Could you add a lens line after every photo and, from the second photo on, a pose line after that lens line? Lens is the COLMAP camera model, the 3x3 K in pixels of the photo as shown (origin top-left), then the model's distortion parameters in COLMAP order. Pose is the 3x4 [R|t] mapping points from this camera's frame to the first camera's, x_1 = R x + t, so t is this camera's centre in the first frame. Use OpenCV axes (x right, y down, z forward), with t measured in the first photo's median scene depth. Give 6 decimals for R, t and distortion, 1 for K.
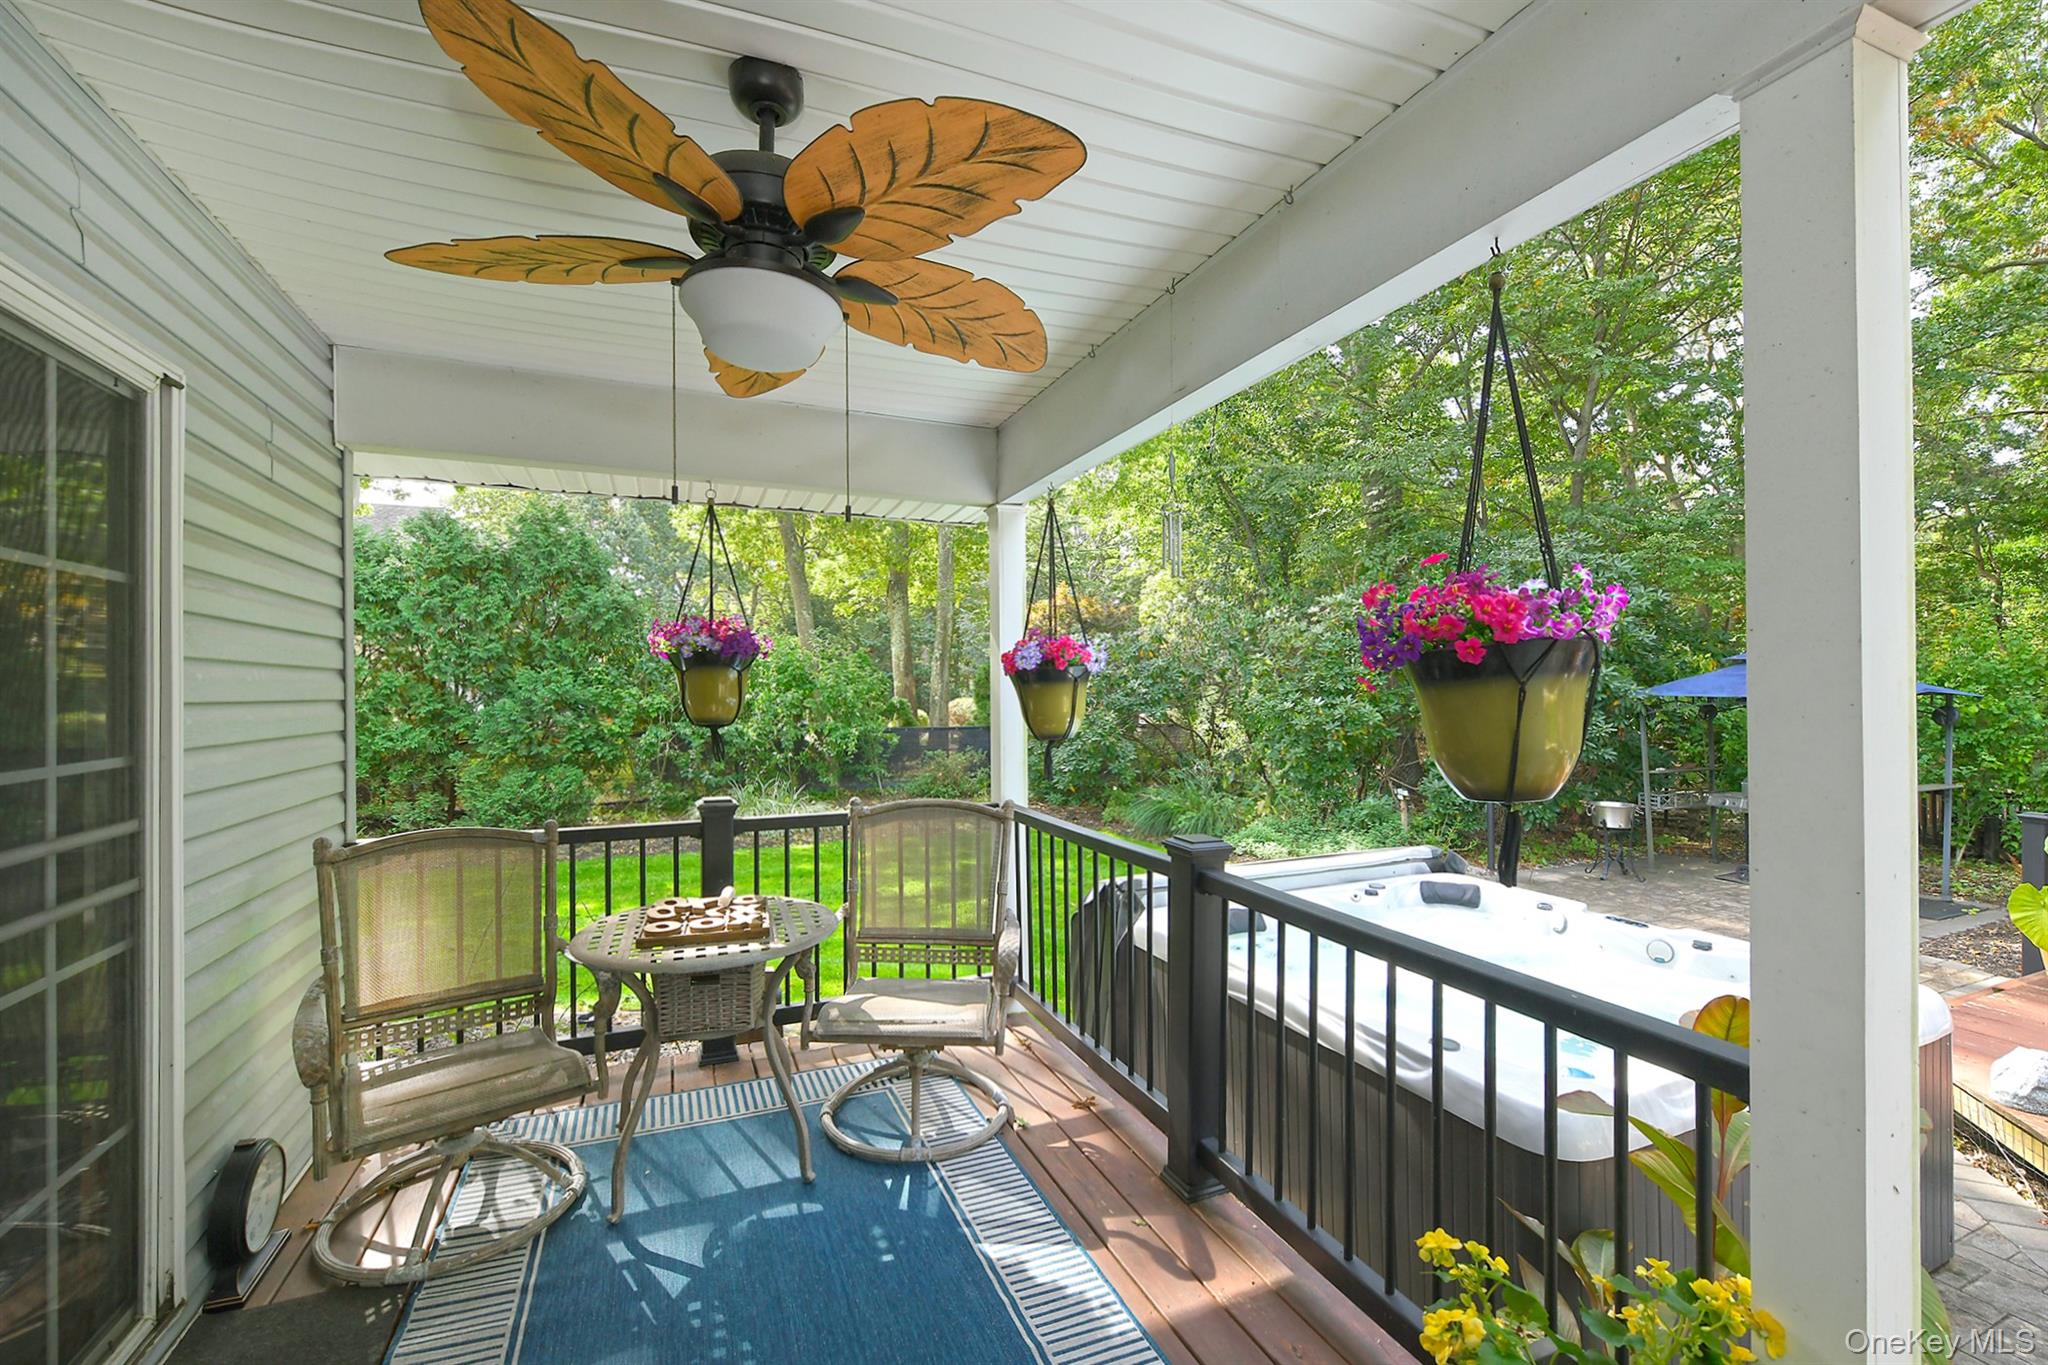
lens RADIAL K [[858.7, 0, 1018.4], [0, 858.7, 686.1], [0, 0, 1]] dist [-0.002241, -0.000966]
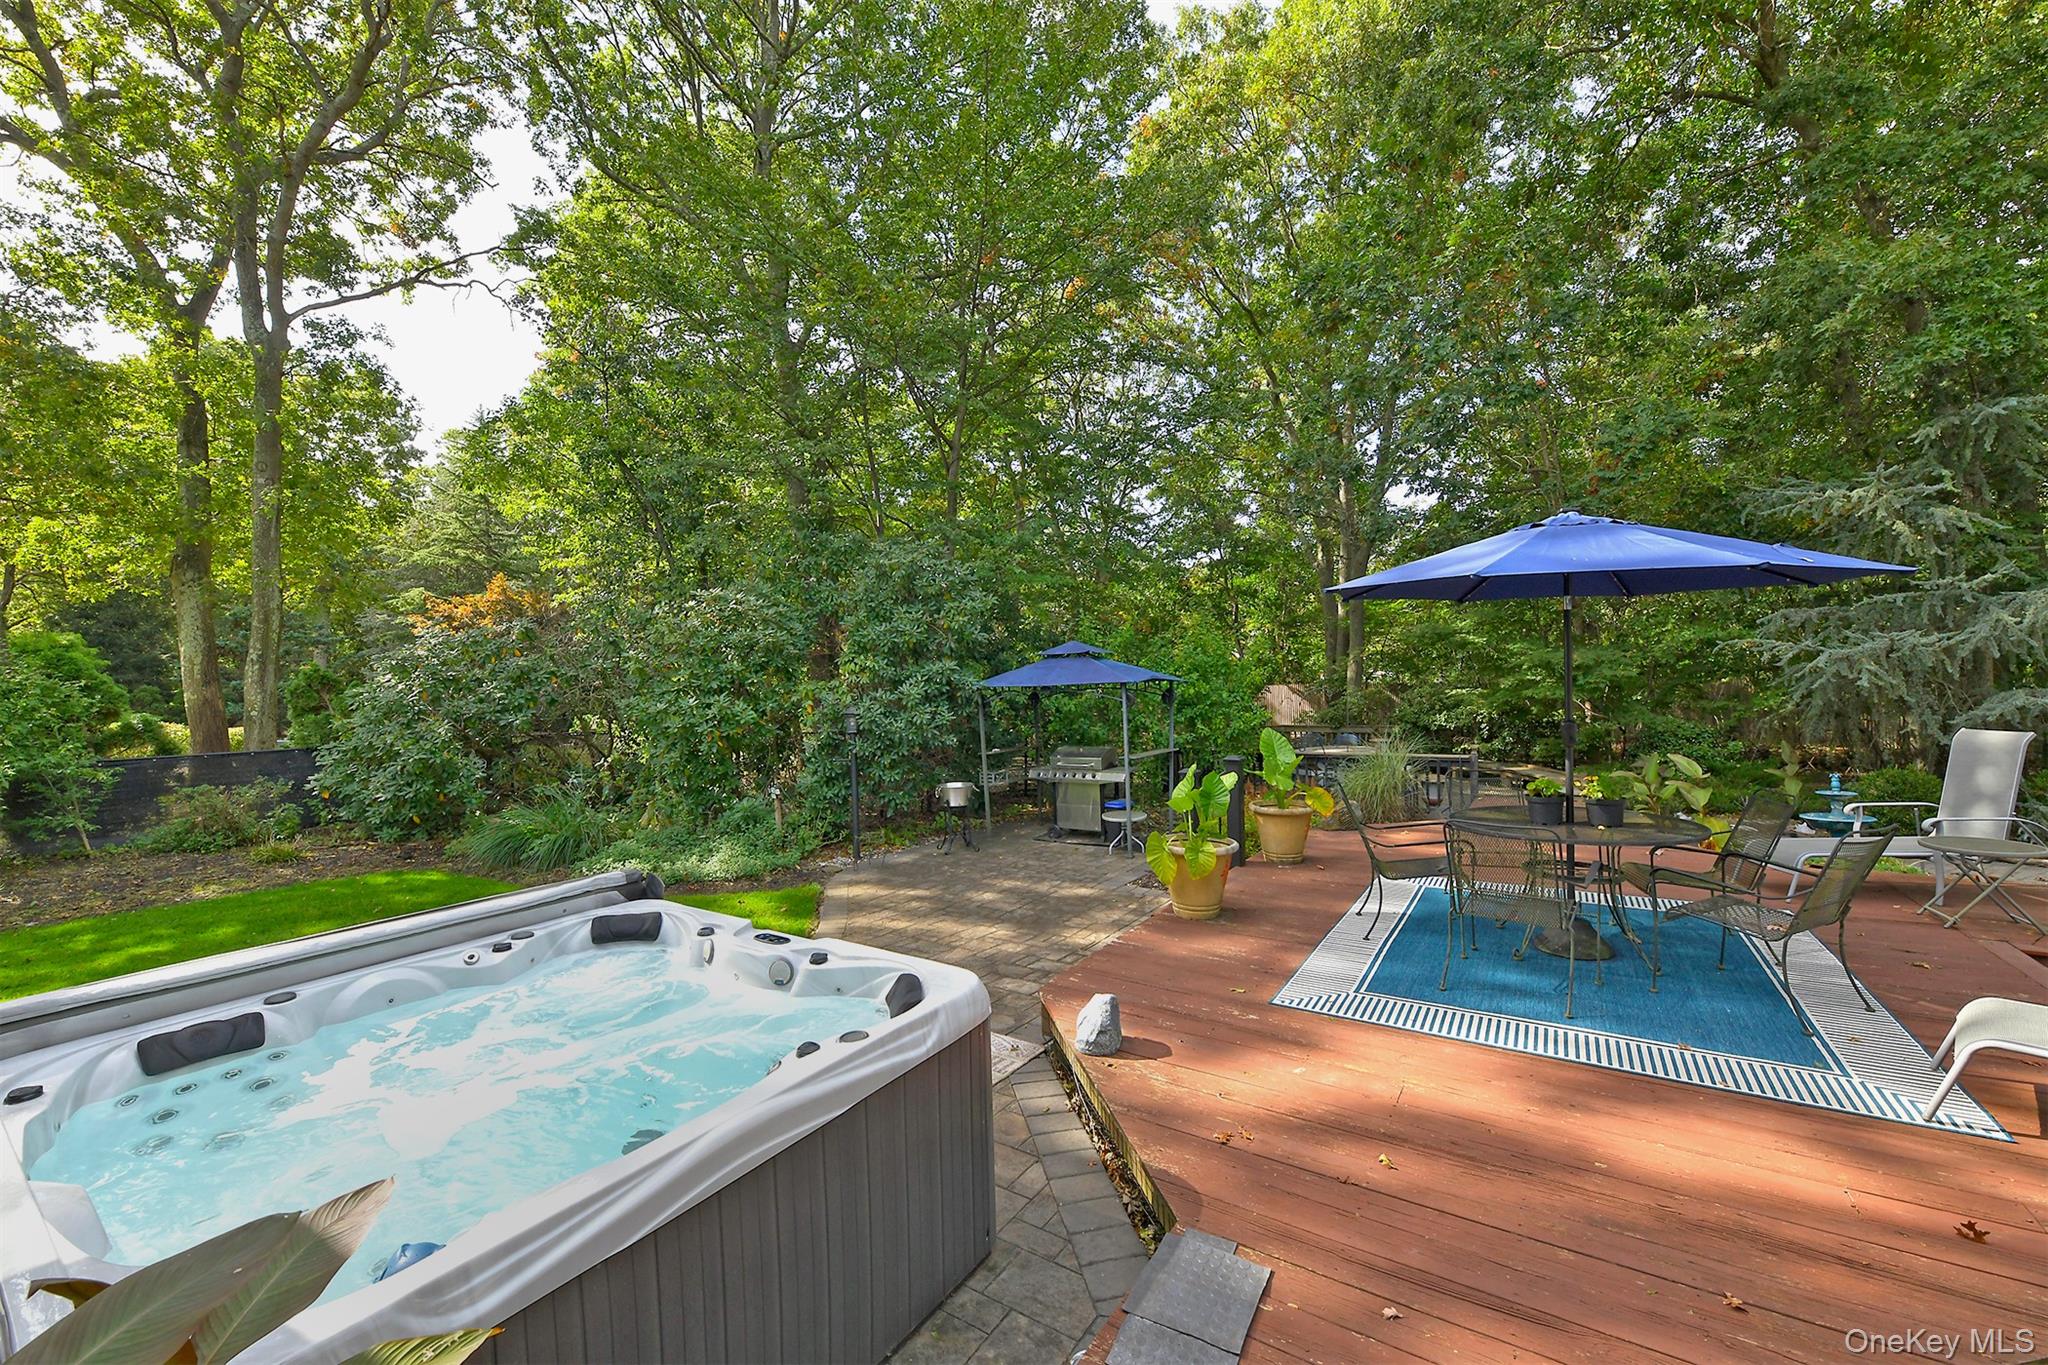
lens RADIAL K [[816.9, 0, 1028.1], [0, 816.9, 680.7], [0, 0, 1]] dist [-0.003142, -0.000282]
pose [[0.837302, -0.019588, 0.546389, 0.176242], [0.024338, 0.999703, -0.001457, 0.005824], [-0.546198, 0.014518, 0.837530, 0.052449]]
